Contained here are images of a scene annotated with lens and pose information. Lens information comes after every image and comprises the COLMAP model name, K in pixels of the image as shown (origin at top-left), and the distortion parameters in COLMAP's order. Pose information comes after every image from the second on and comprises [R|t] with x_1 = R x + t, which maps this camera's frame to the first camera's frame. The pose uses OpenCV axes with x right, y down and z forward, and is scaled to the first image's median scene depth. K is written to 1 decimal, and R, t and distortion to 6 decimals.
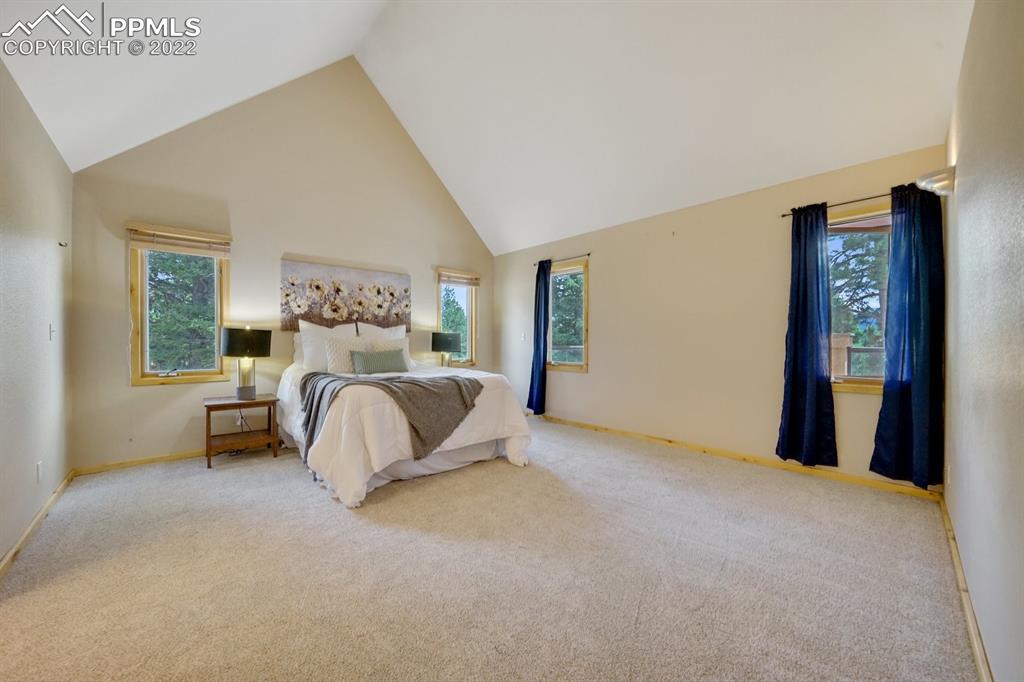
lens RADIAL K [[373.5, 0, 512.0], [0, 373.5, 341.0], [0, 0, 1]] dist [-0.000041, -0.000024]
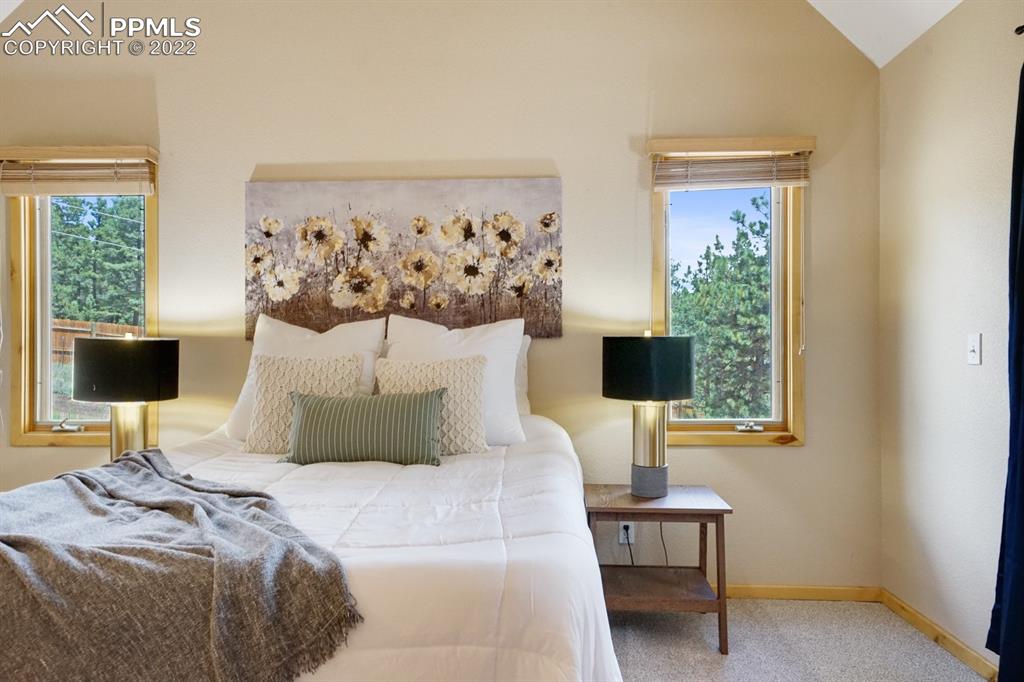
lens RADIAL K [[671.6, 0, 520.5], [0, 671.6, 343.1], [0, 0, 1]] dist [0.024214, 0.000537]
pose [[0.708528, -0.013399, -0.705555, 0.164517], [0.002596, 0.999862, -0.016381, -0.009280], [0.705678, 0.009775, 0.708466, 0.590263]]
